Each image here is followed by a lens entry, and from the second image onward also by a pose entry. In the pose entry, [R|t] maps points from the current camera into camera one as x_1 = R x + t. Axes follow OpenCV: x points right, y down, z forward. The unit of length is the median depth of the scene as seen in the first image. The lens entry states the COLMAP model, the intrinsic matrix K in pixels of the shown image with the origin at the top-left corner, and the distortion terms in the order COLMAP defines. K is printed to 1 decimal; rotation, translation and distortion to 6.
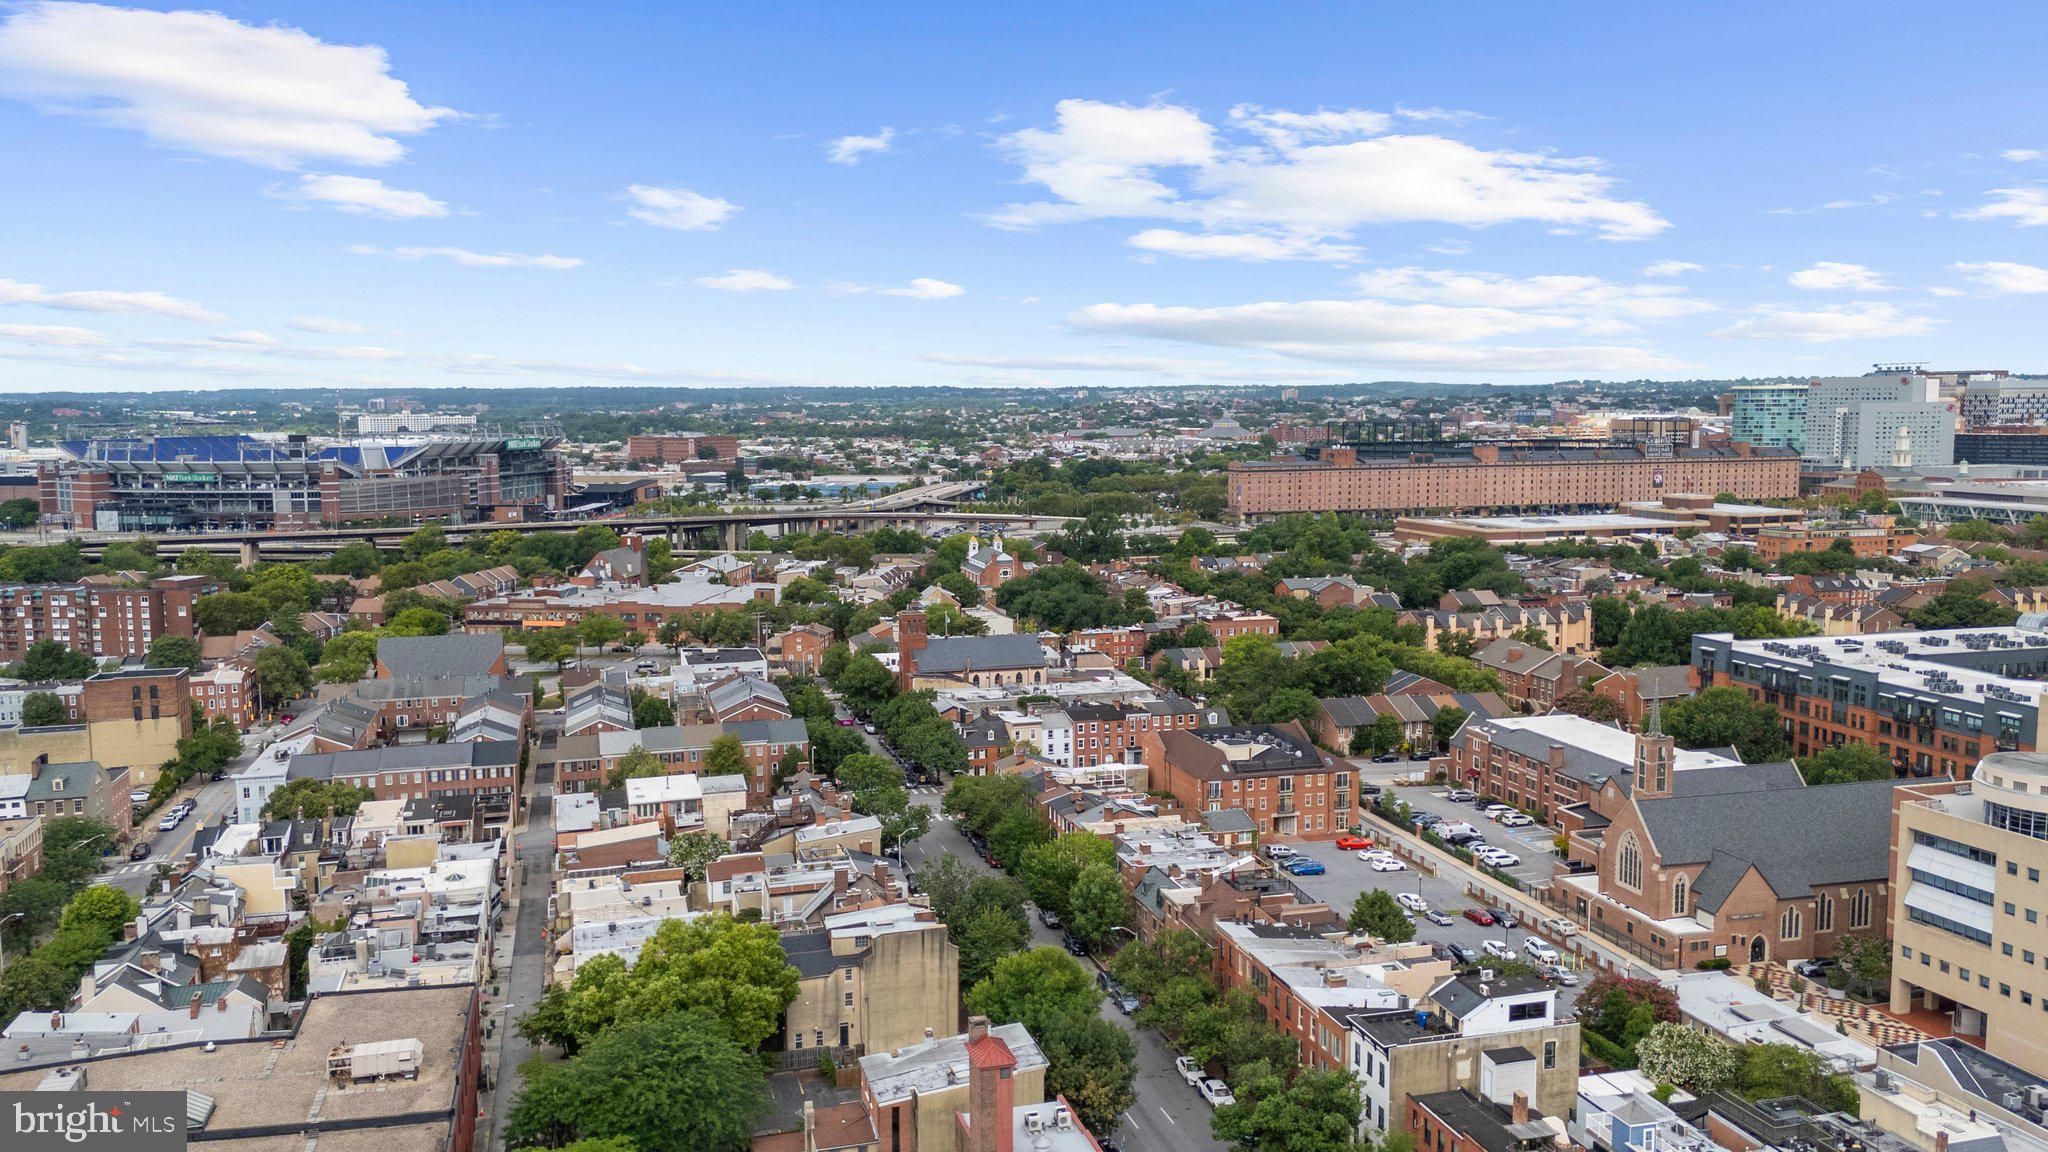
lens RADIAL K [[1507.6, 0, 1024.0], [0, 1507.6, 576.0], [0, 0, 1]] dist [0.062690, -0.065459]
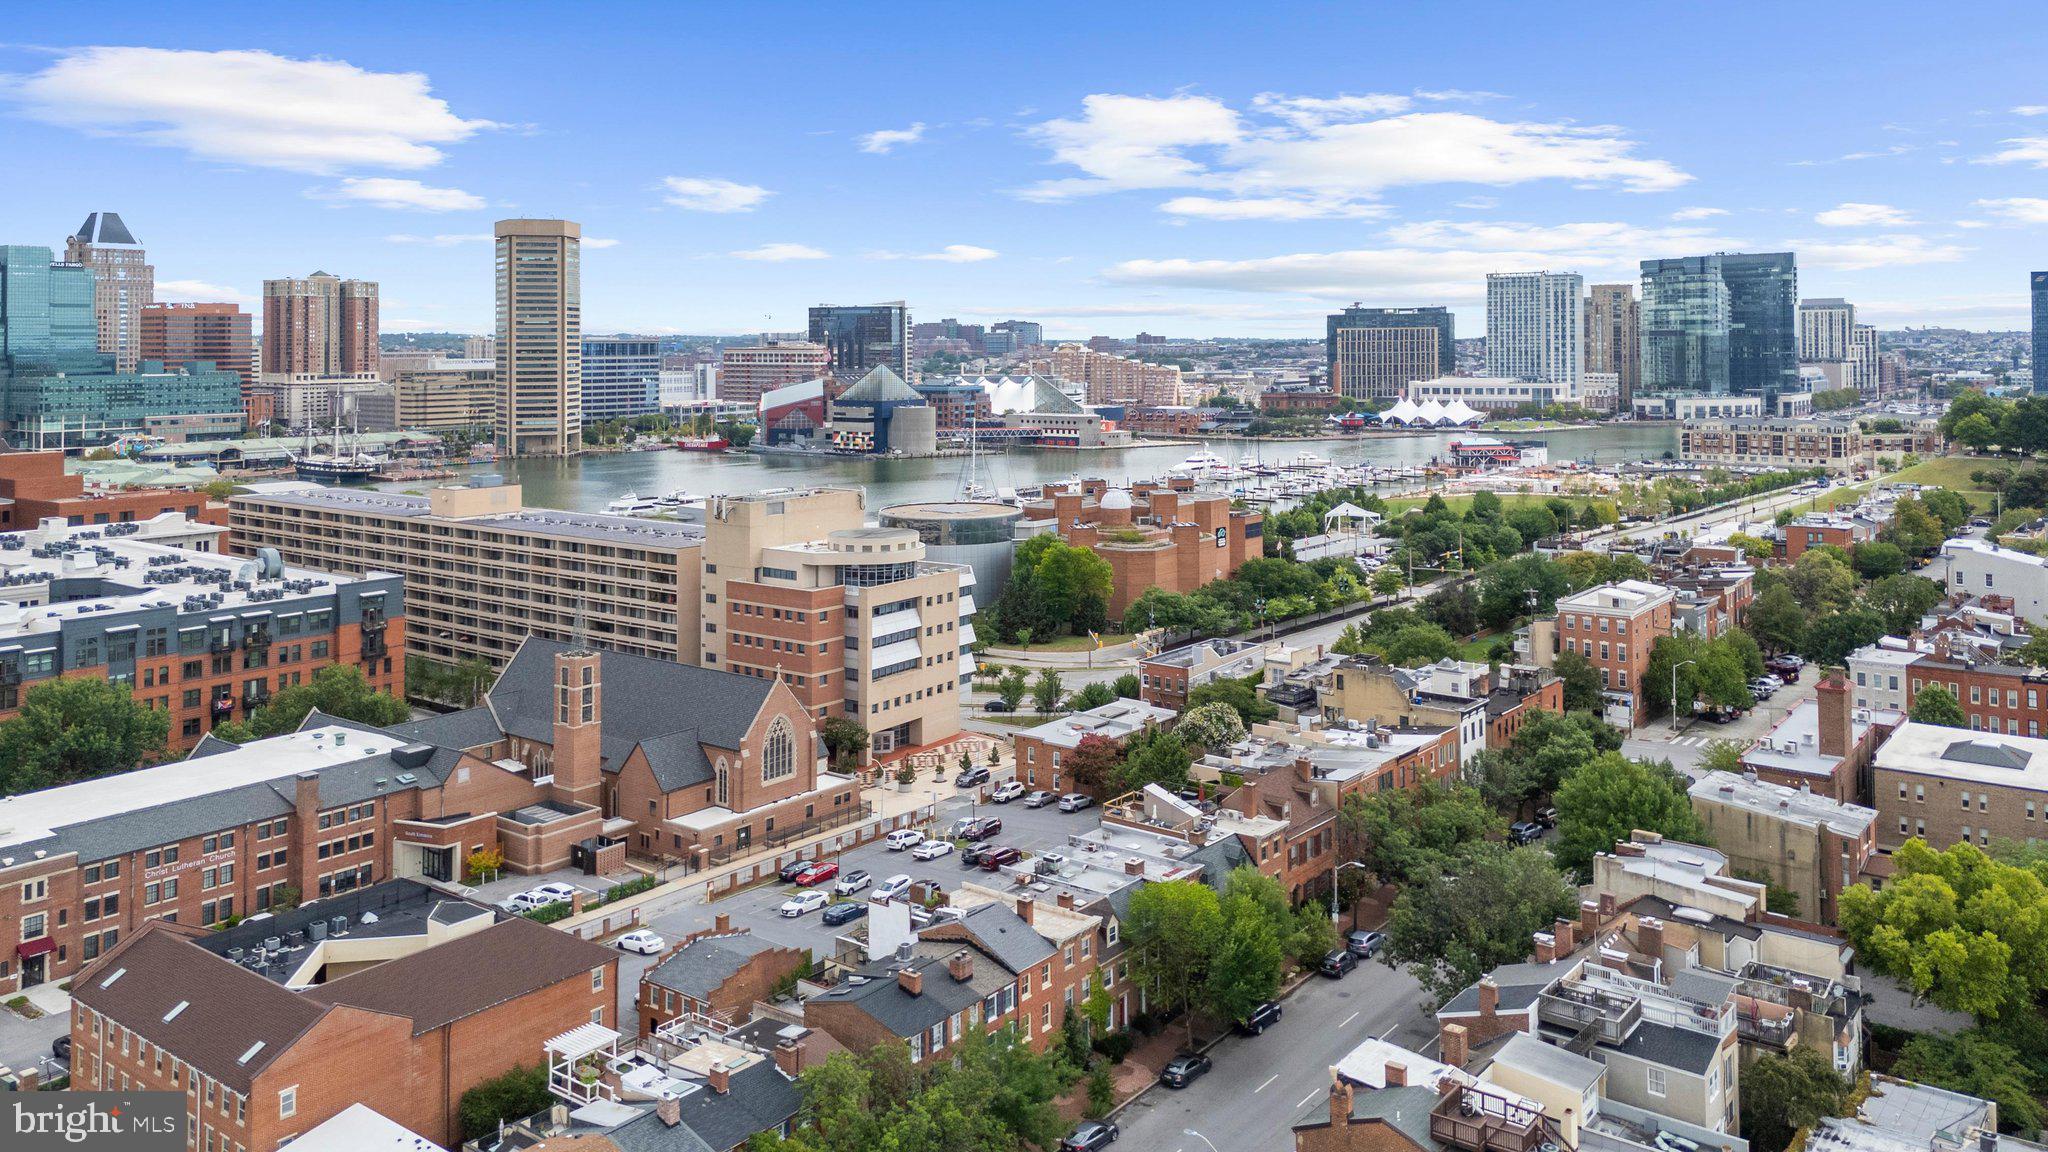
lens RADIAL K [[1576.6, 0, 1025.2], [0, 1576.6, 328.6], [0, 0, 1]] dist [0.031768, -0.012591]
pose [[-0.604899, 0.019427, 0.796065, -0.307900], [0.095920, 0.994201, 0.048625, -0.065159], [-0.790504, 0.105772, -0.603254, 0.977033]]
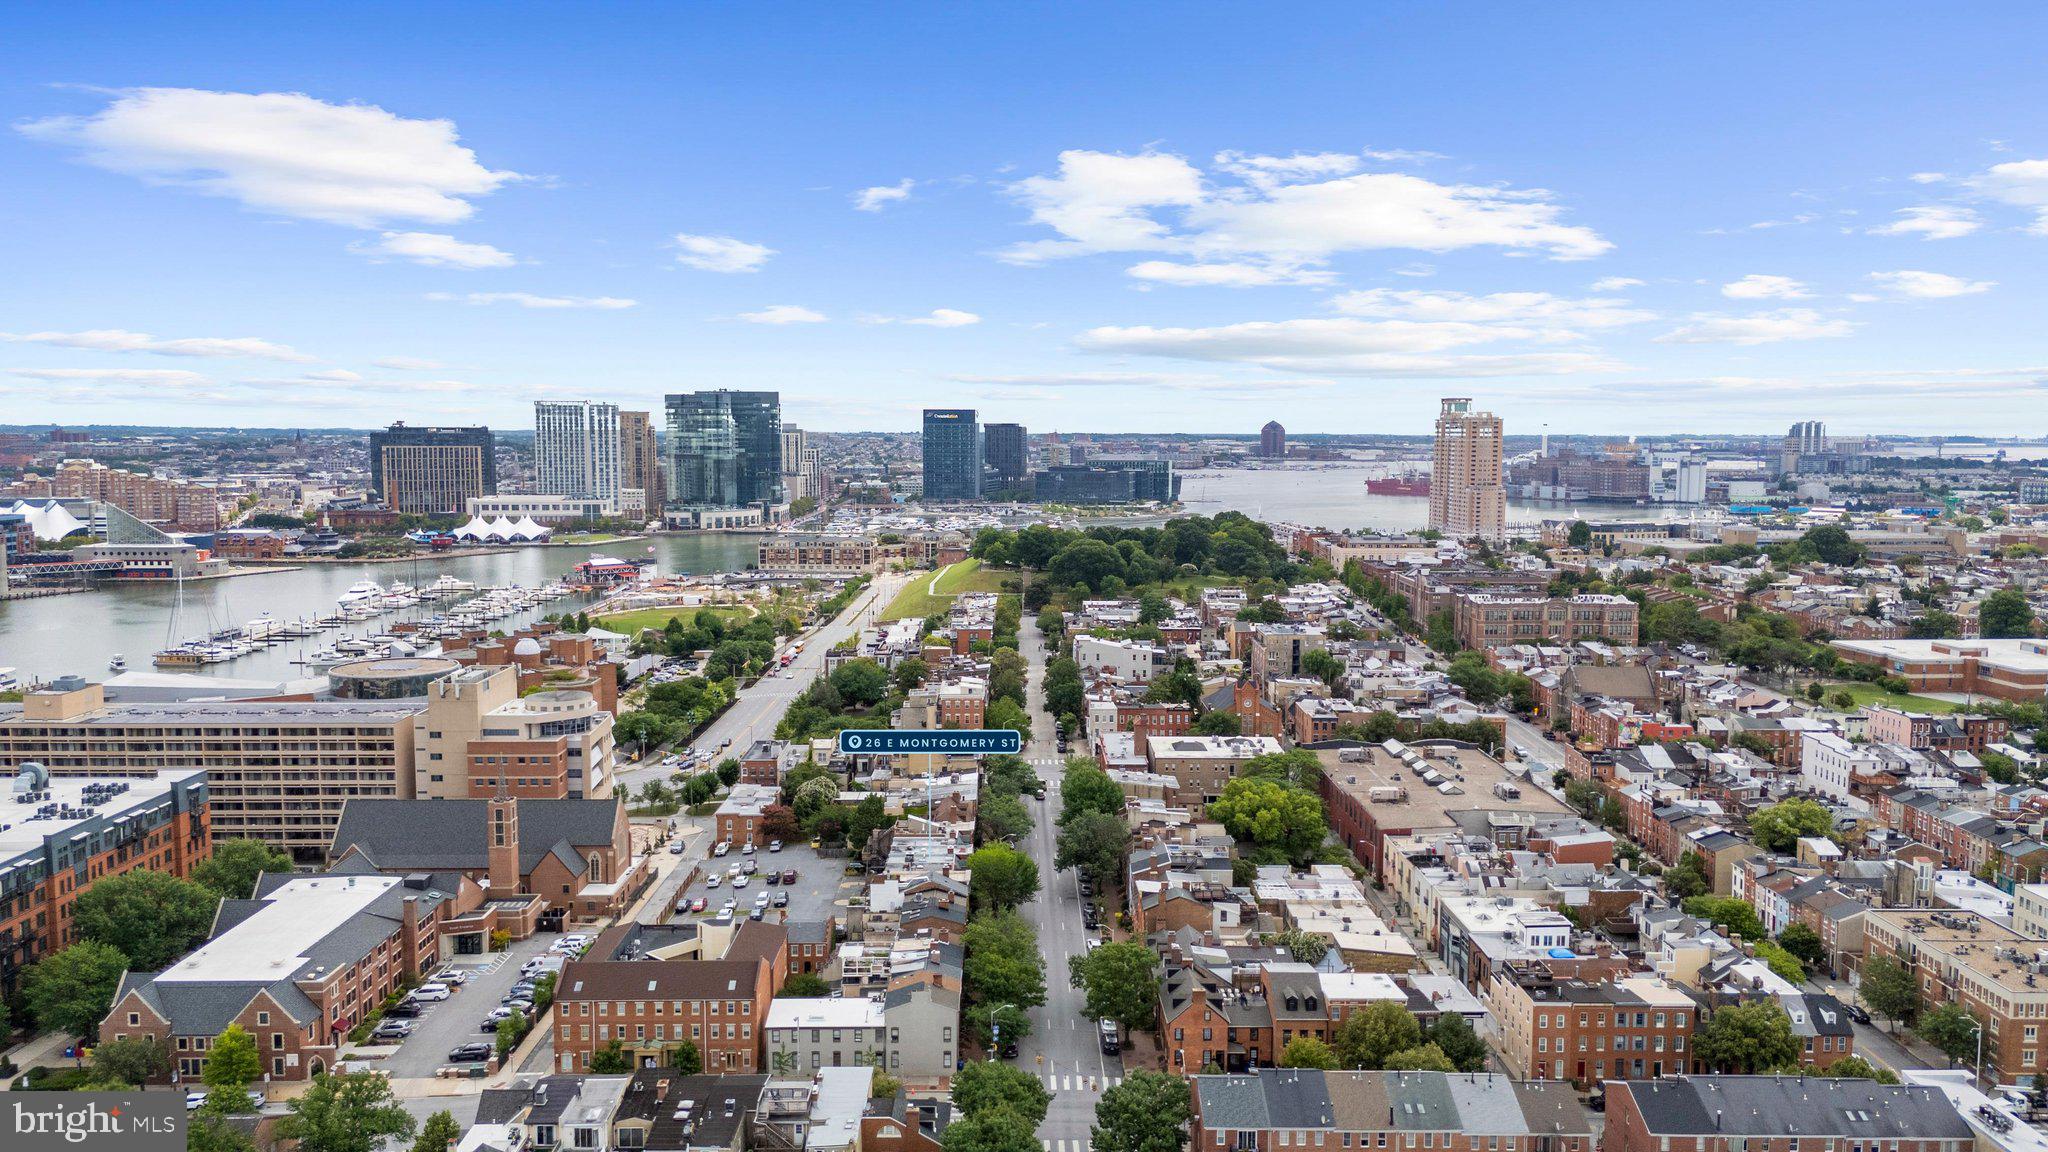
lens RADIAL K [[1507.6, 0, 1024.0], [0, 1507.6, 576.0], [0, 0, 1]] dist [0.062690, -0.065459]
pose [[-0.971079, -0.017637, 0.238105, -0.207679], [0.030278, 0.980119, 0.196084, -0.223465], [-0.236830, 0.197623, -0.951240, 1.519079]]
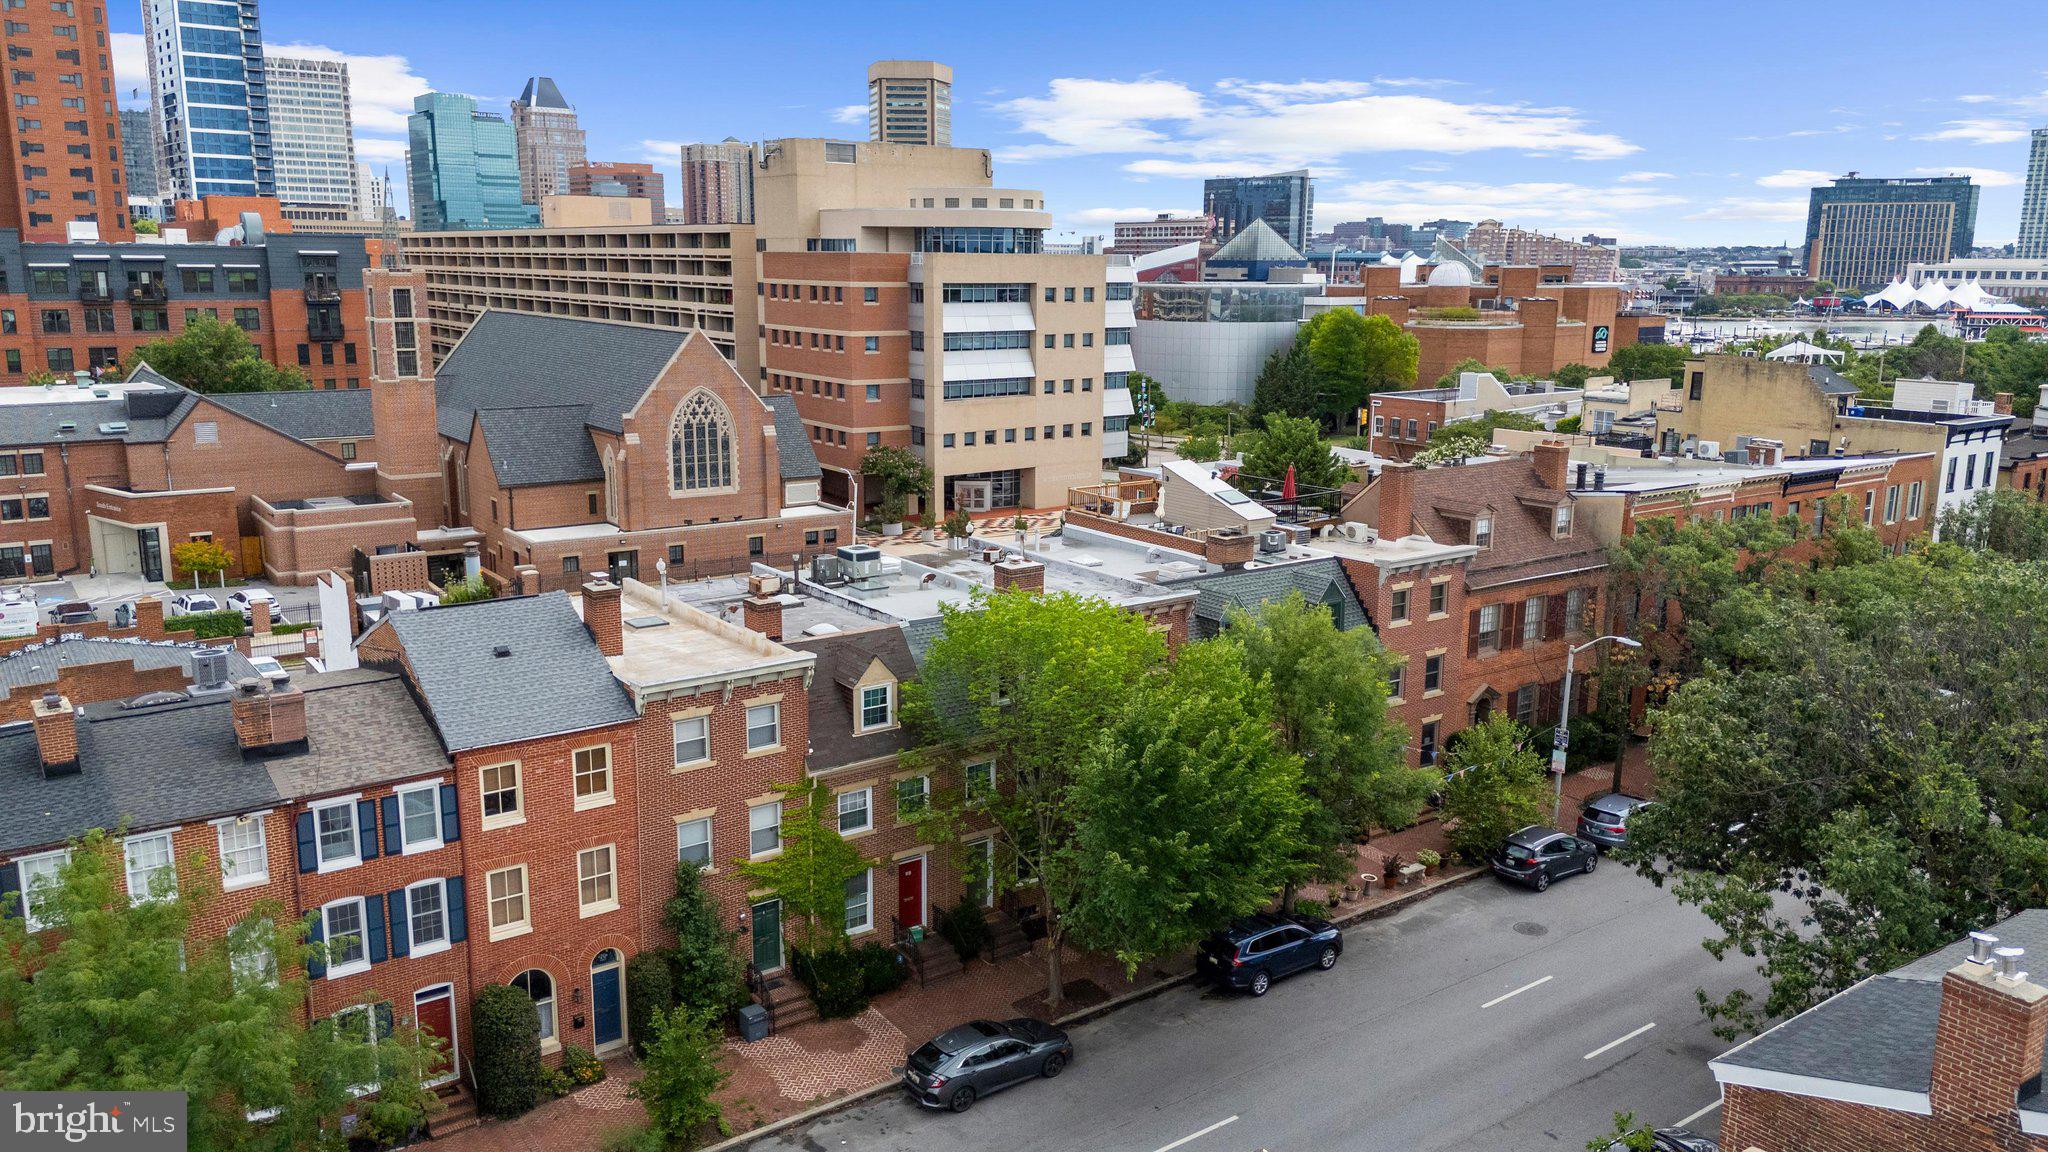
lens RADIAL K [[1507.6, 0, 1024.0], [0, 1507.6, 576.0], [0, 0, 1]] dist [0.062690, -0.065459]
pose [[-0.361872, -0.184561, 0.913776, -0.117498], [0.091700, 0.968406, 0.231909, 0.078487], [-0.927707, 0.167715, -0.333515, 0.743159]]
